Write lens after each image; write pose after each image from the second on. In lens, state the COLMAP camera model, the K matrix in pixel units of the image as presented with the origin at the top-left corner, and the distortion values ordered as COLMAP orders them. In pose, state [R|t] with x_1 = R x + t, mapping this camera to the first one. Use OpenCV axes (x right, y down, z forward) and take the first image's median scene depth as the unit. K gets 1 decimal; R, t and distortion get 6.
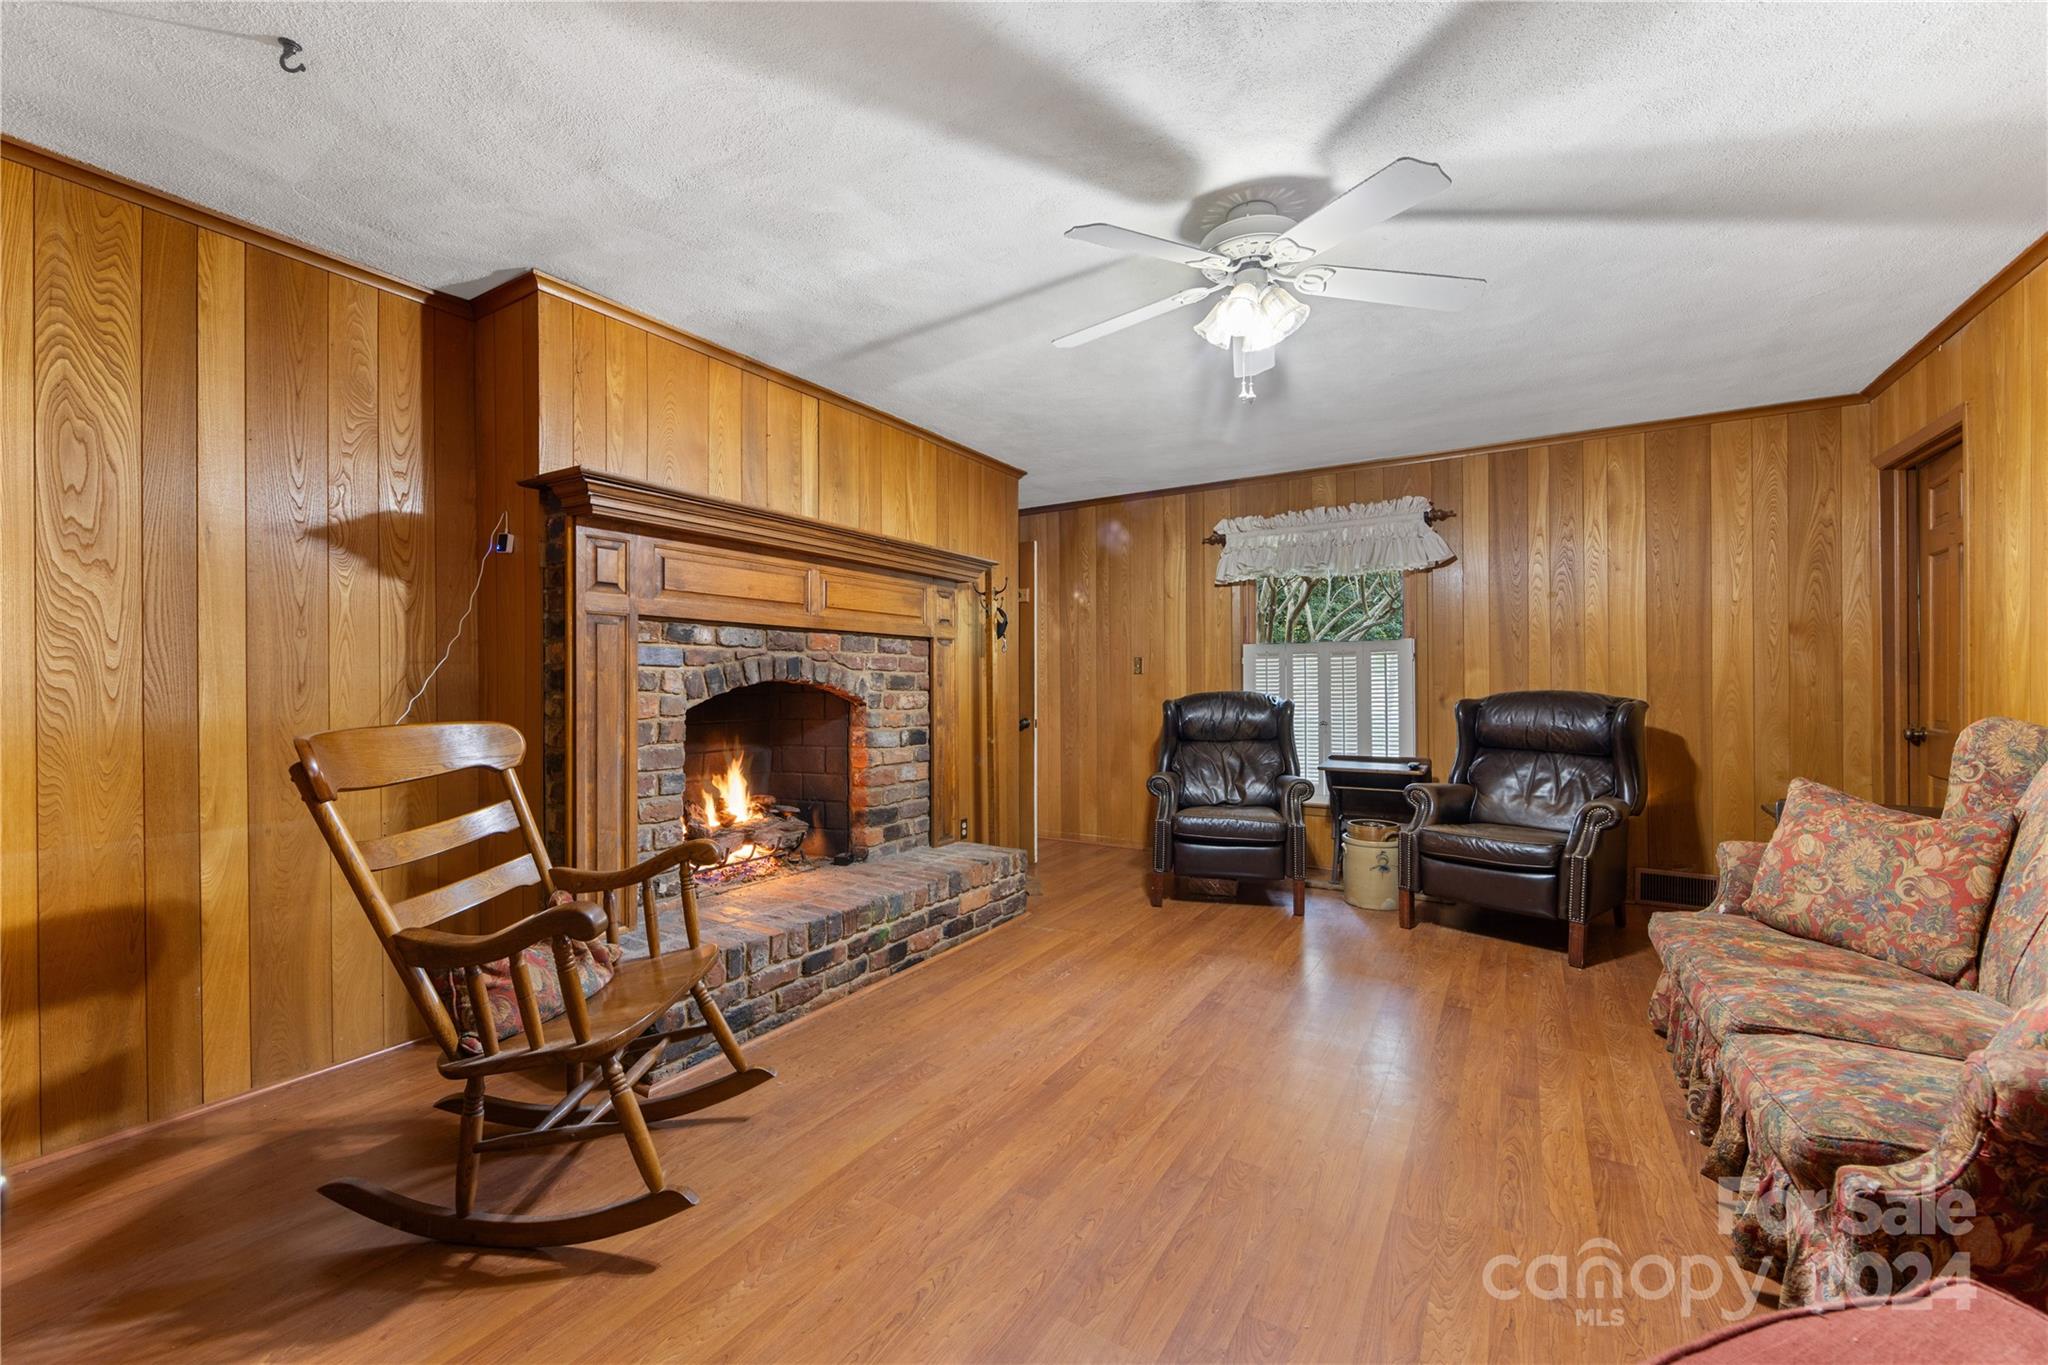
lens RADIAL K [[804.4, 0, 1025.0], [0, 804.4, 684.8], [0, 0, 1]] dist [-0.002063, -0.000094]
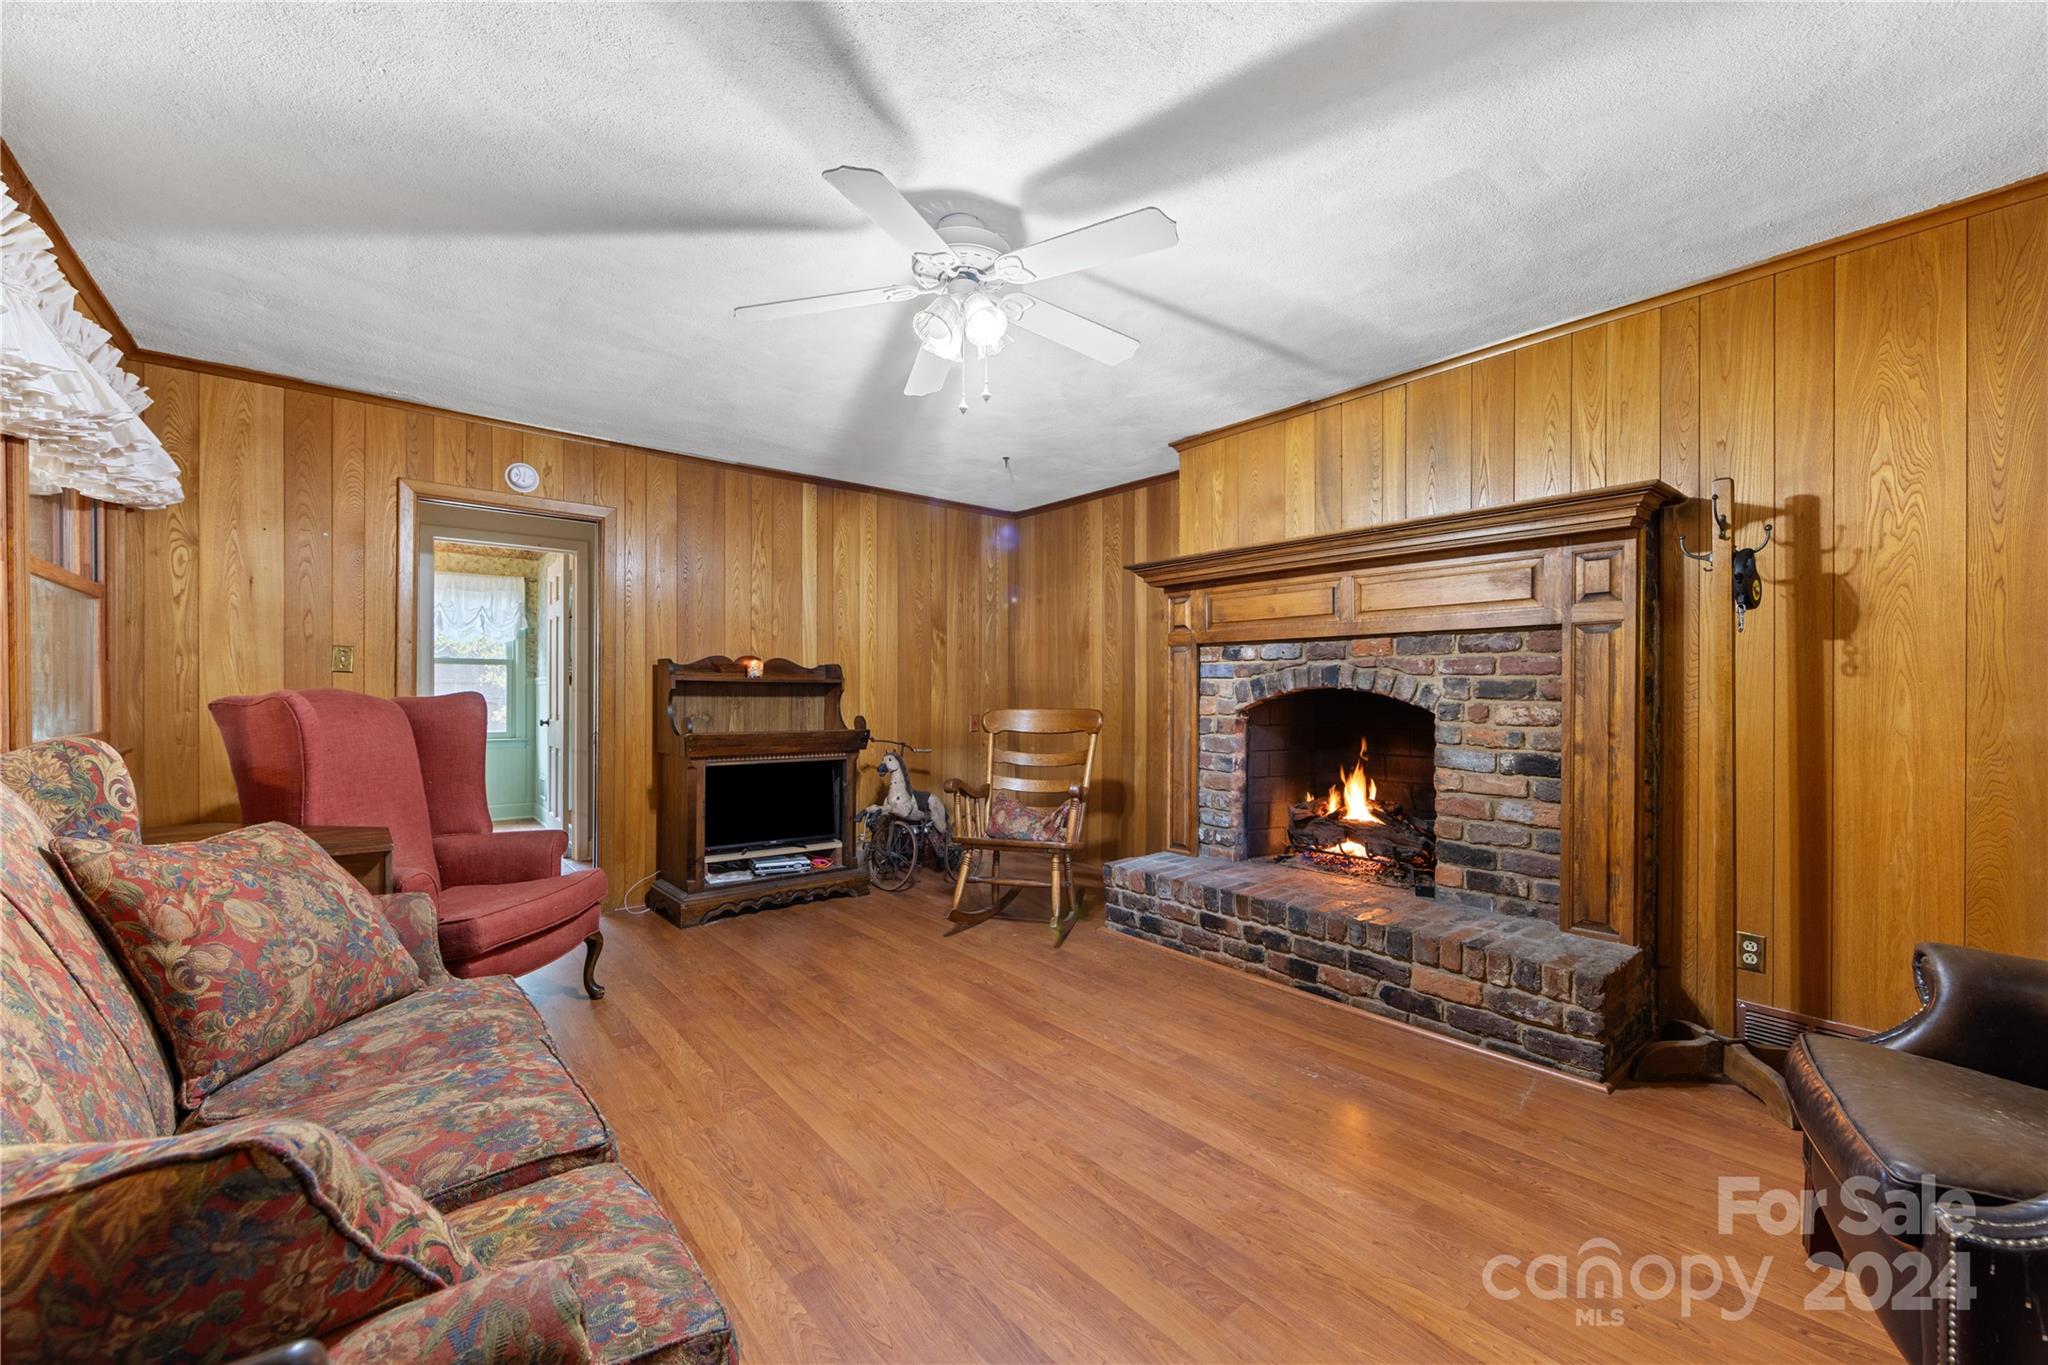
lens RADIAL K [[804.4, 0, 1018.7], [0, 804.4, 689.4], [0, 0, 1]] dist [-0.002063, -0.000094]
pose [[-0.319879, -0.000440, -0.947458, 0.737222], [-0.002380, 0.999997, 0.000339, -0.002234], [0.947455, 0.002364, -0.319879, 0.841431]]
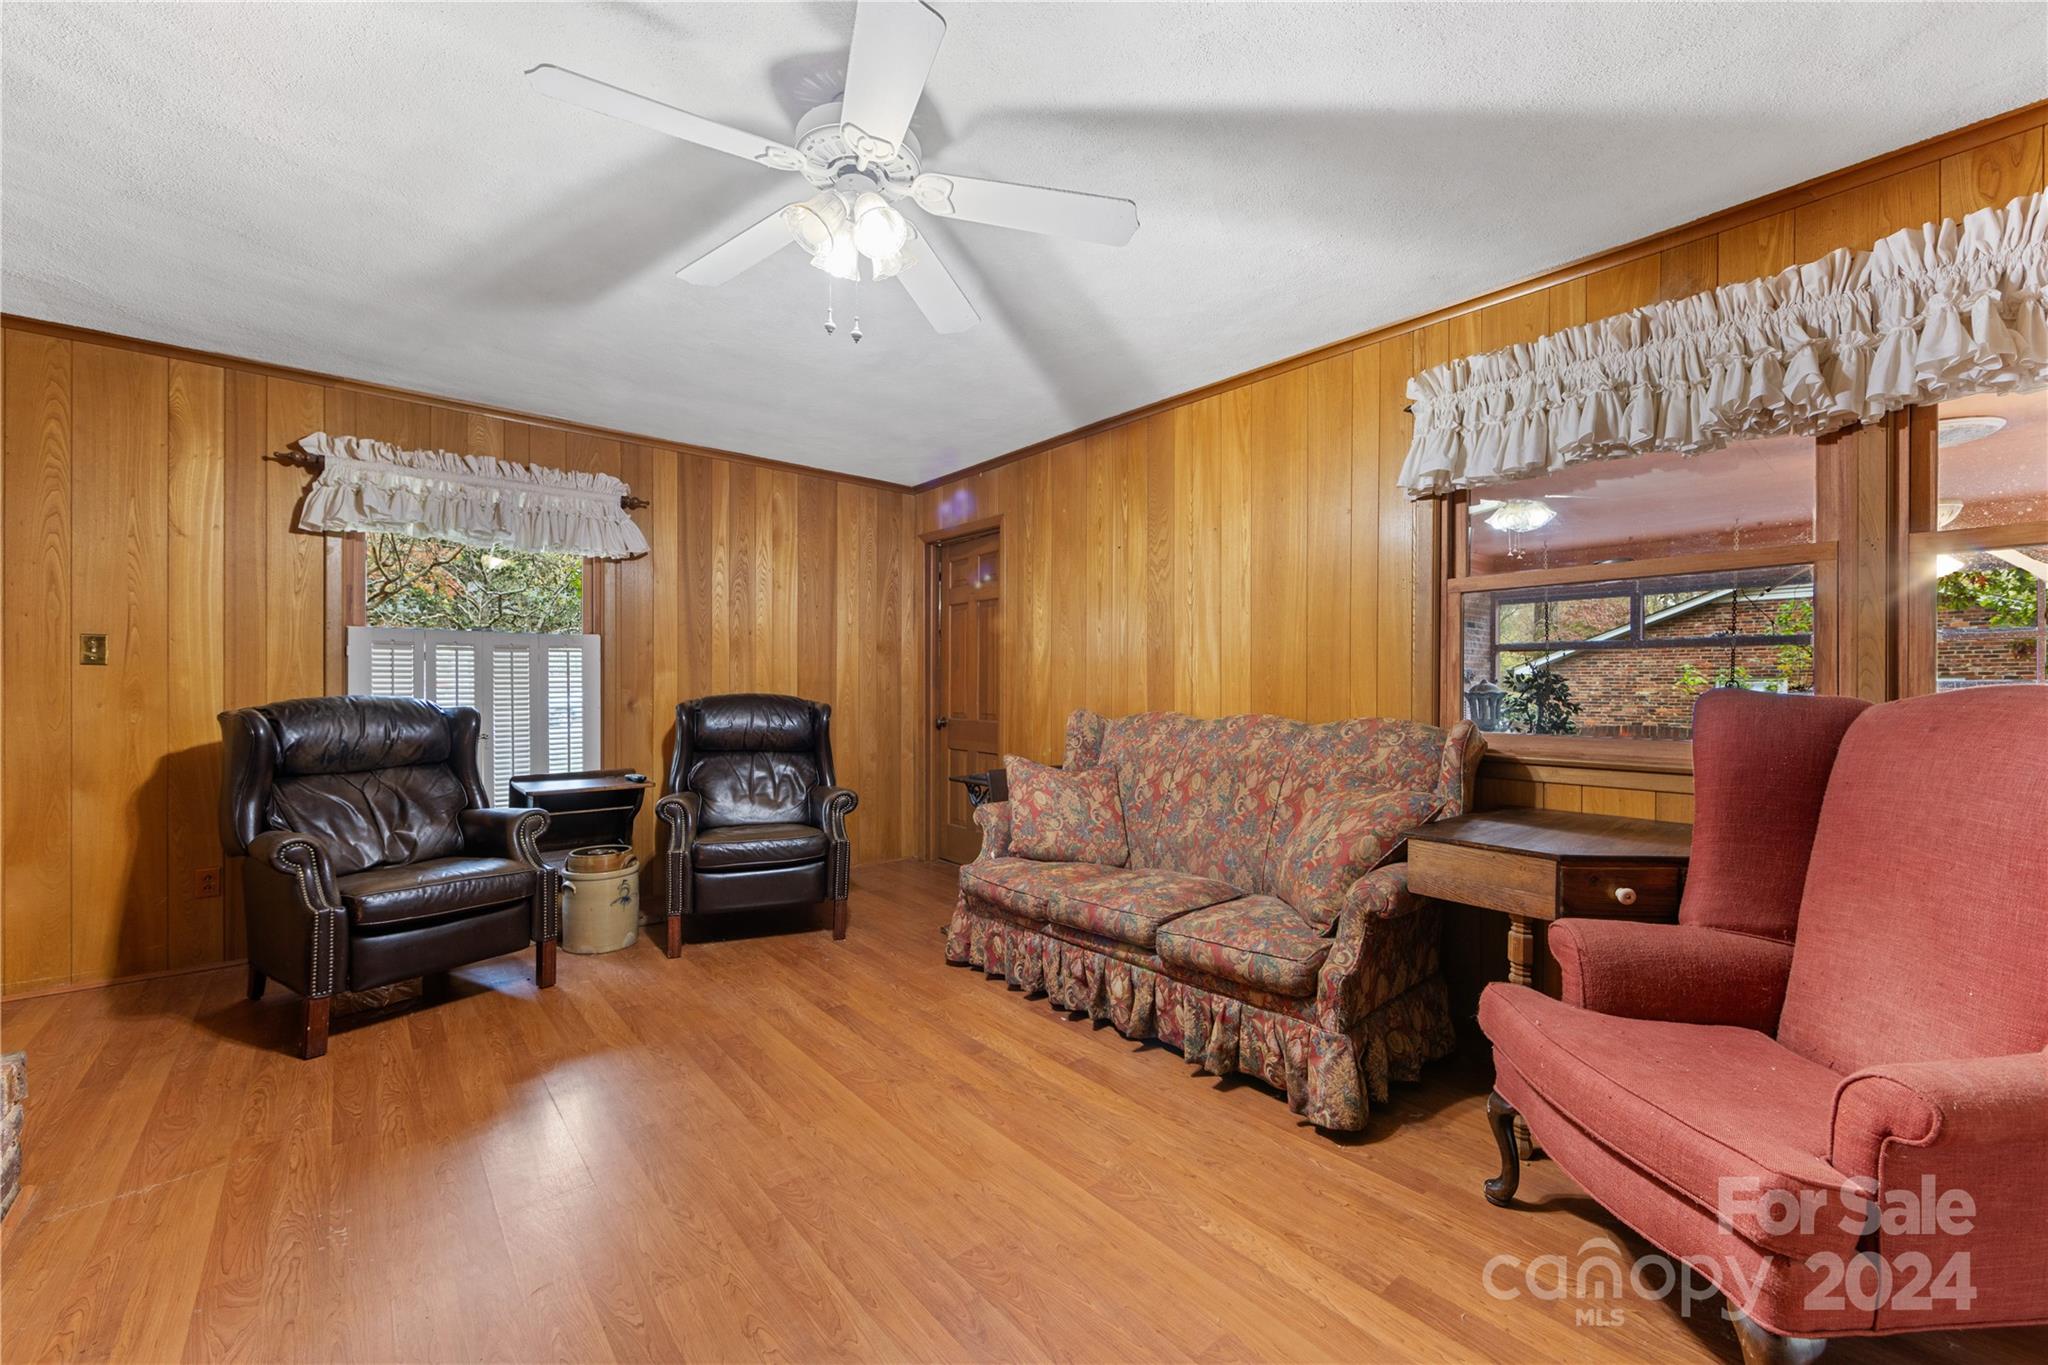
lens RADIAL K [[804.4, 0, 1026.1], [0, 804.4, 689.0], [0, 0, 1]] dist [-0.002063, -0.000094]
pose [[0.314443, 0.003988, 0.949268, -0.250774], [-0.004307, 0.999987, -0.002774, 0.002430], [-0.949266, -0.003217, 0.314456, 0.331464]]
